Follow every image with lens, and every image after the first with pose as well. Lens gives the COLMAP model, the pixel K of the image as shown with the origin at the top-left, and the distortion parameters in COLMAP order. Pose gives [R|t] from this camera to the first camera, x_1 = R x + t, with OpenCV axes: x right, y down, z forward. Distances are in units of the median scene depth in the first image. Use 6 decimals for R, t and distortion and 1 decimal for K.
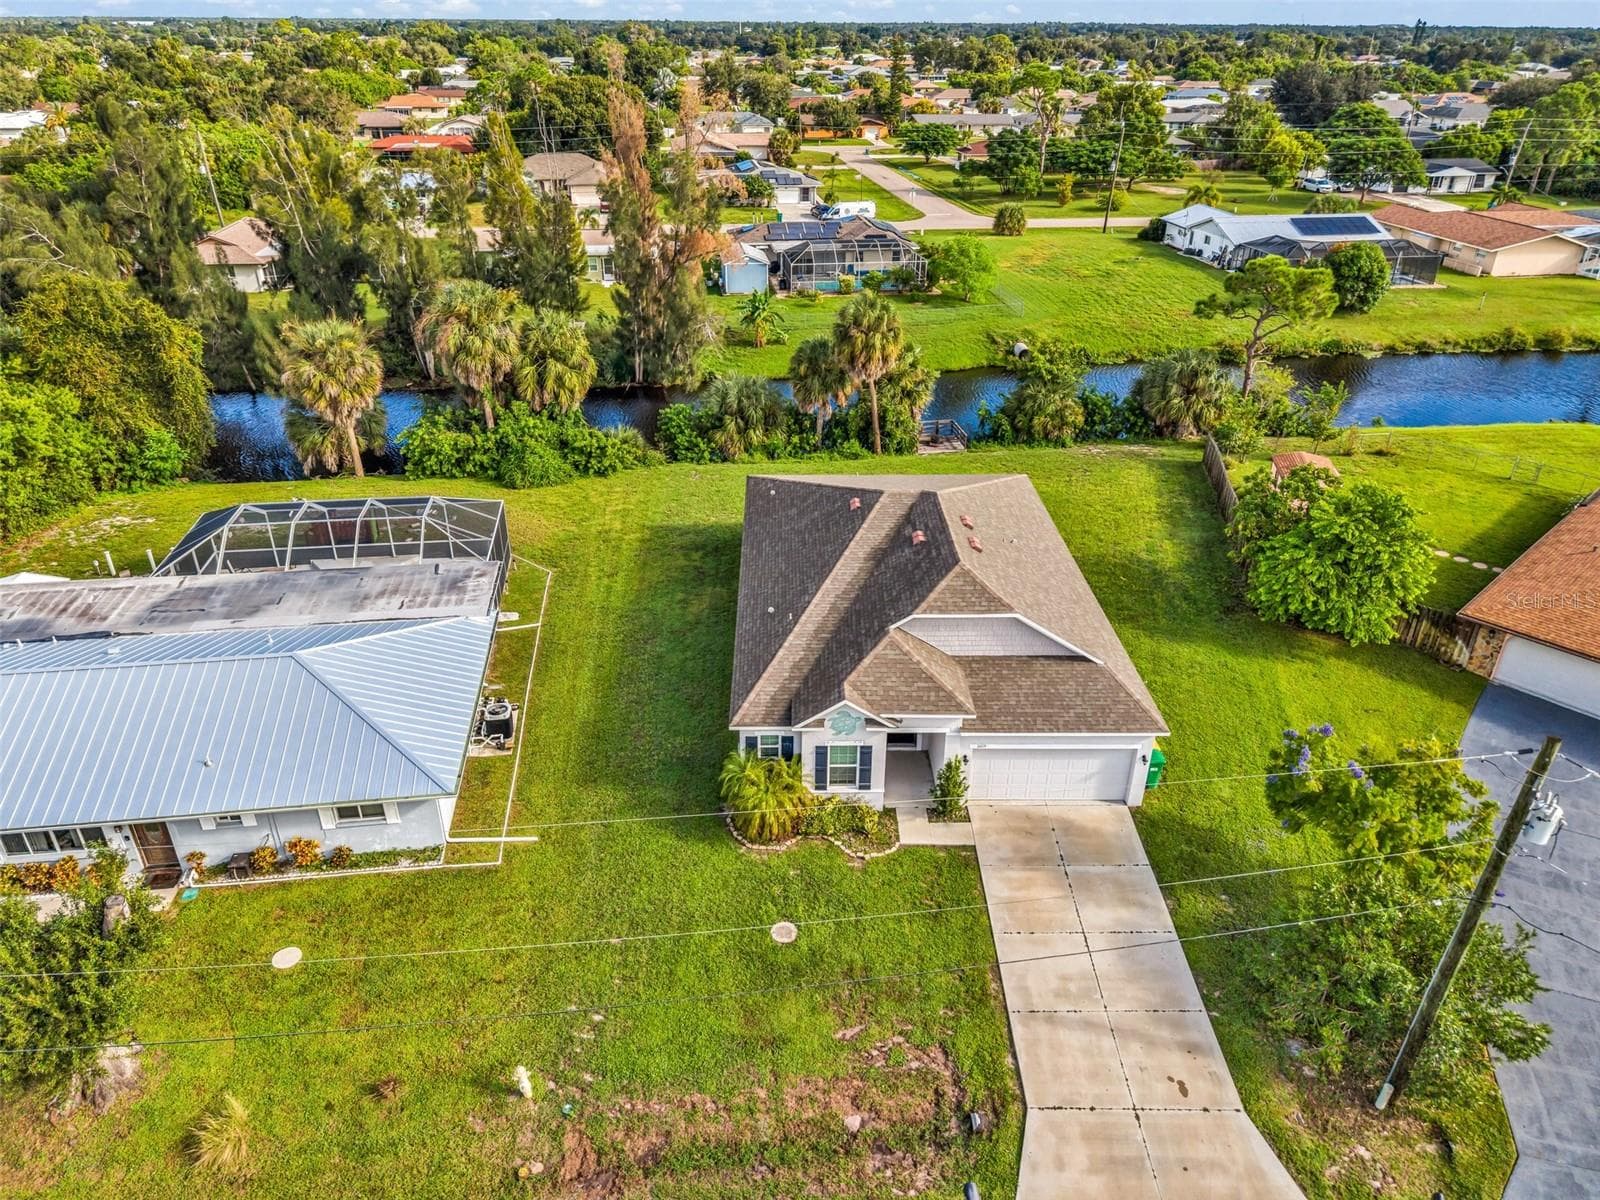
lens RADIAL K [[1070.1, 0, 796.7], [0, 1070.1, 598.0], [0, 0, 1]] dist [0.031990, -0.034746]
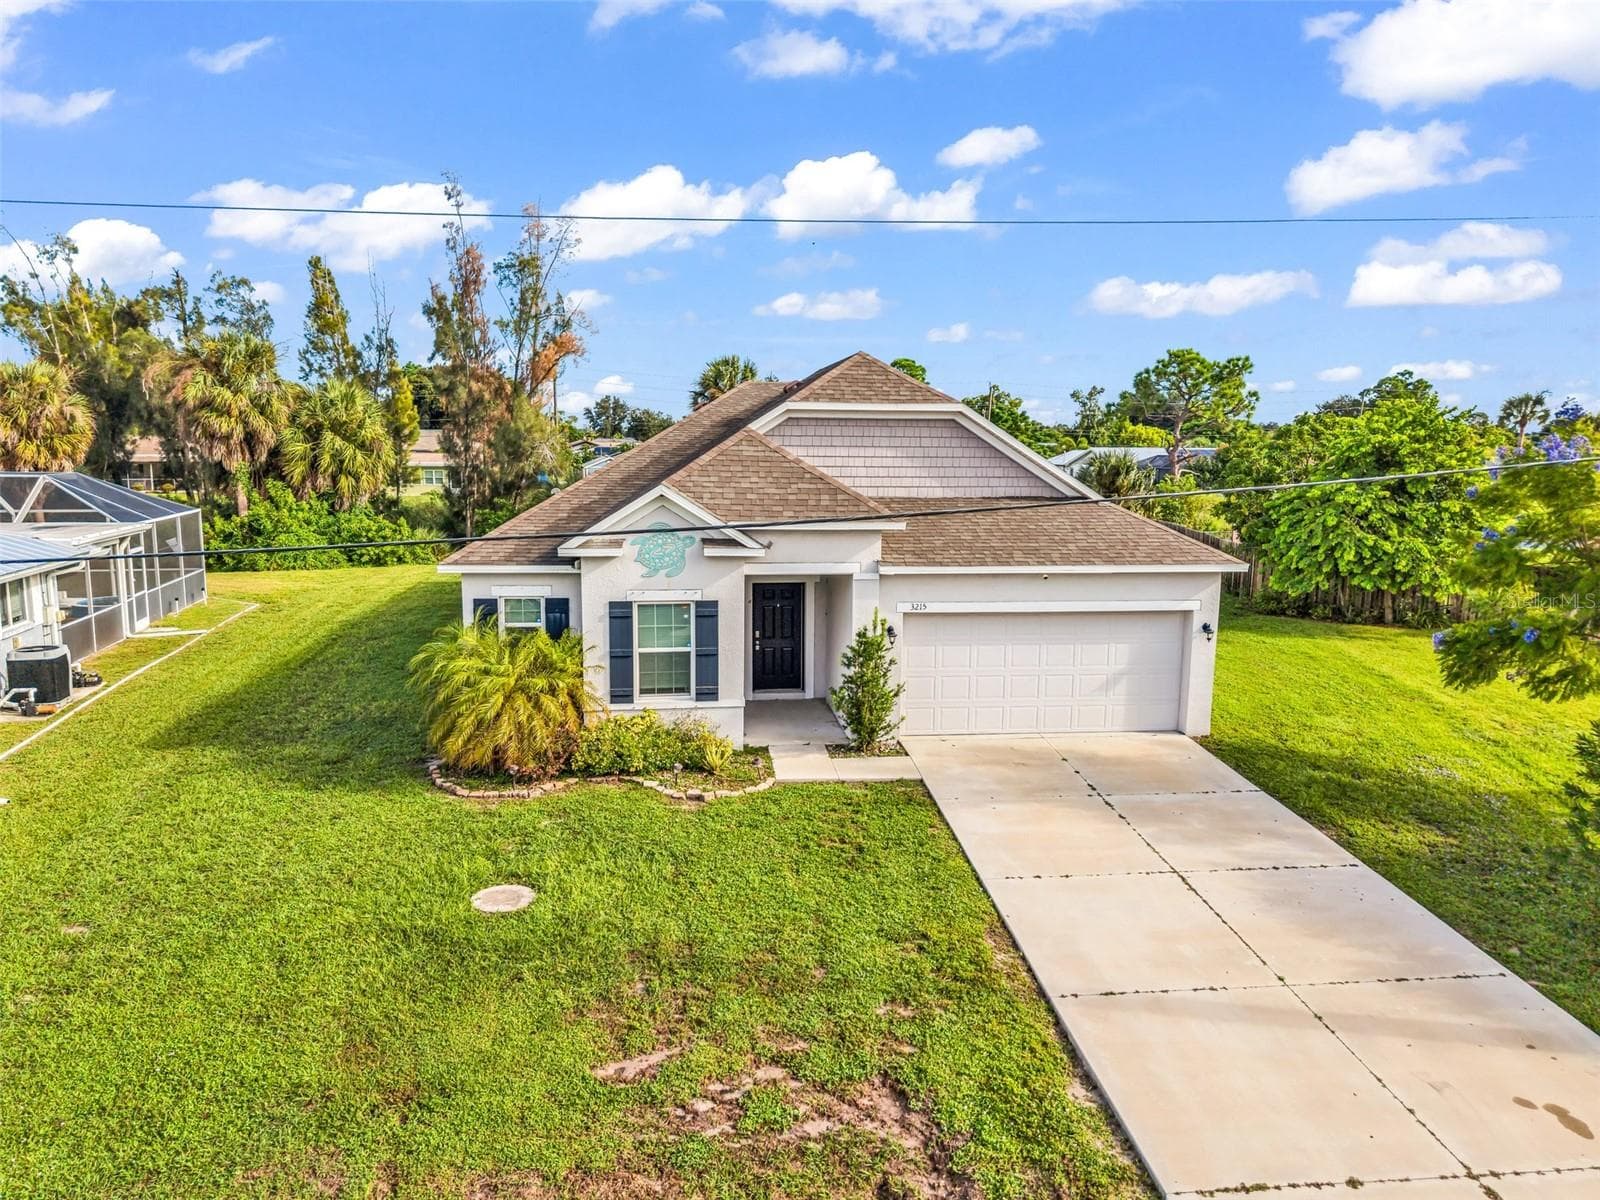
lens RADIAL K [[1070.1, 0, 796.7], [0, 1070.1, 598.0], [0, 0, 1]] dist [0.031990, -0.034746]
pose [[0.994799, -0.009711, 0.101393, 0.055557], [0.043115, 0.942013, -0.332795, 0.310366], [-0.092282, 0.335435, 0.937532, 0.491700]]
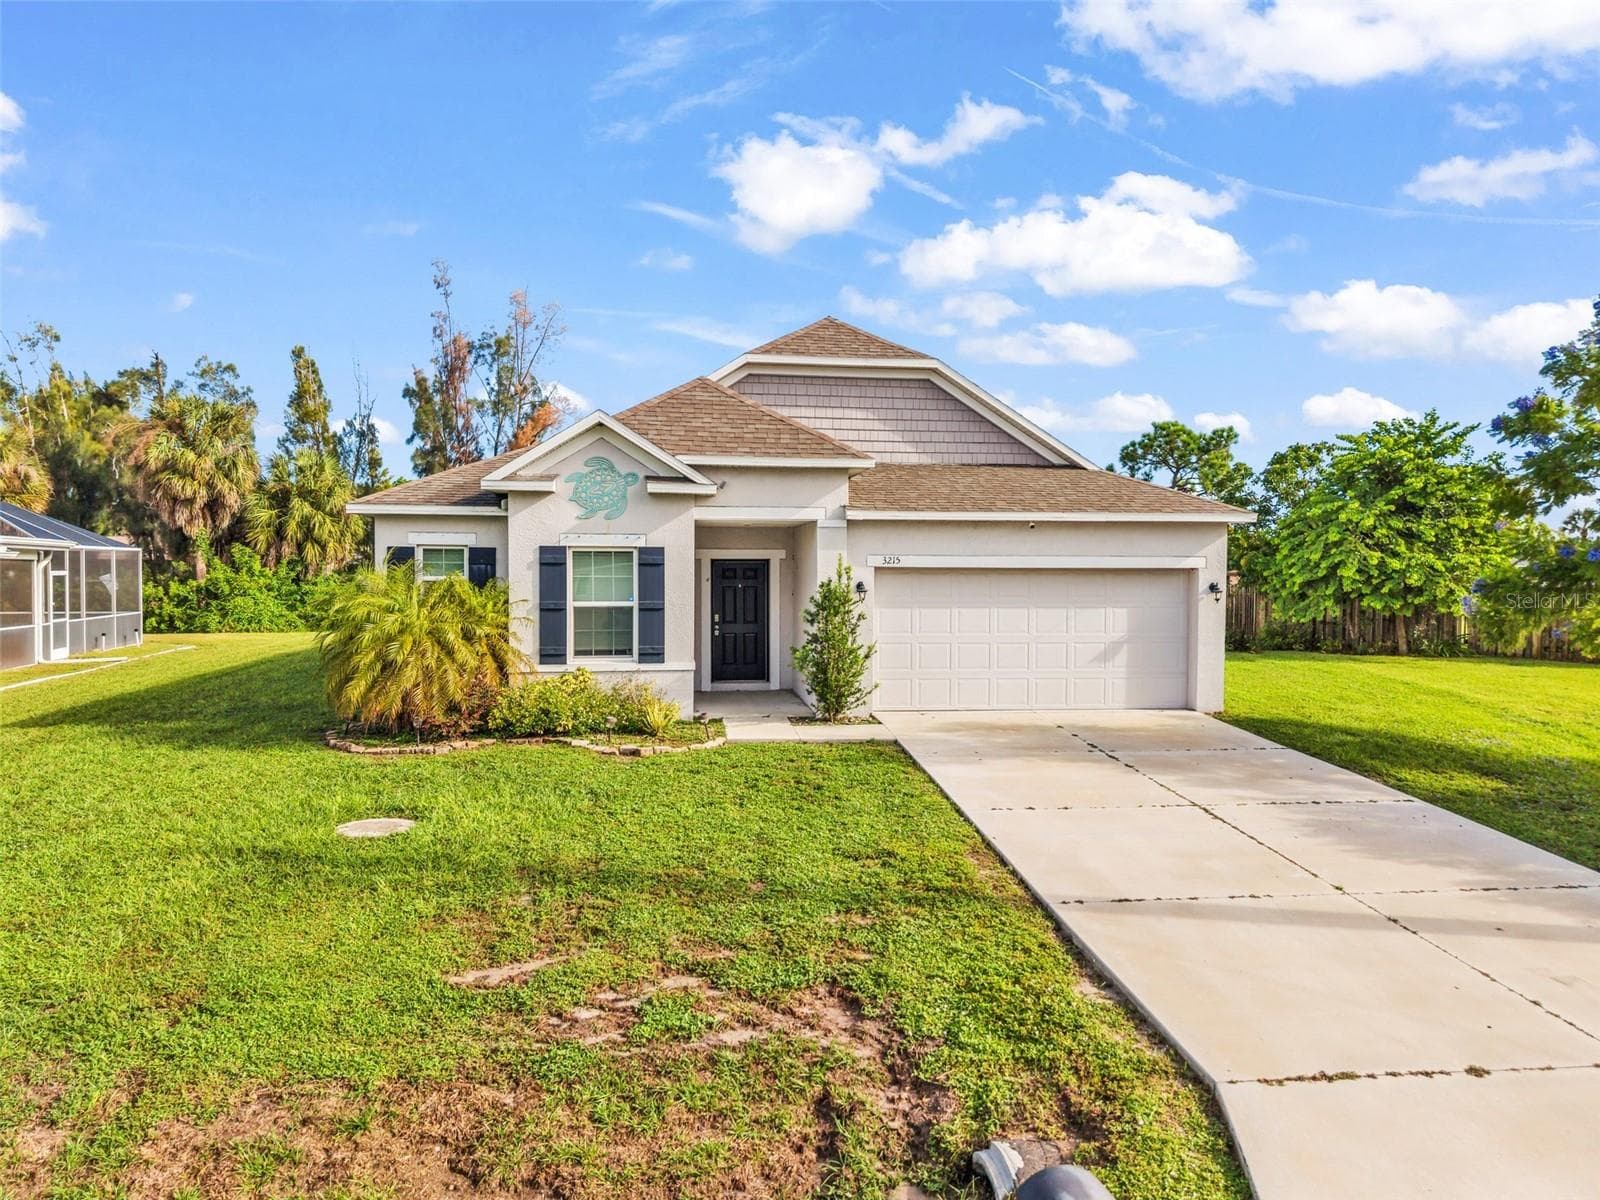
lens RADIAL K [[1070.1, 0, 796.7], [0, 1070.1, 598.0], [0, 0, 1]] dist [0.031990, -0.034746]
pose [[0.994128, -0.002524, 0.108179, 0.077041], [0.050489, 0.895048, -0.443102, 0.364001], [-0.095707, 0.445962, 0.889920, 0.576833]]
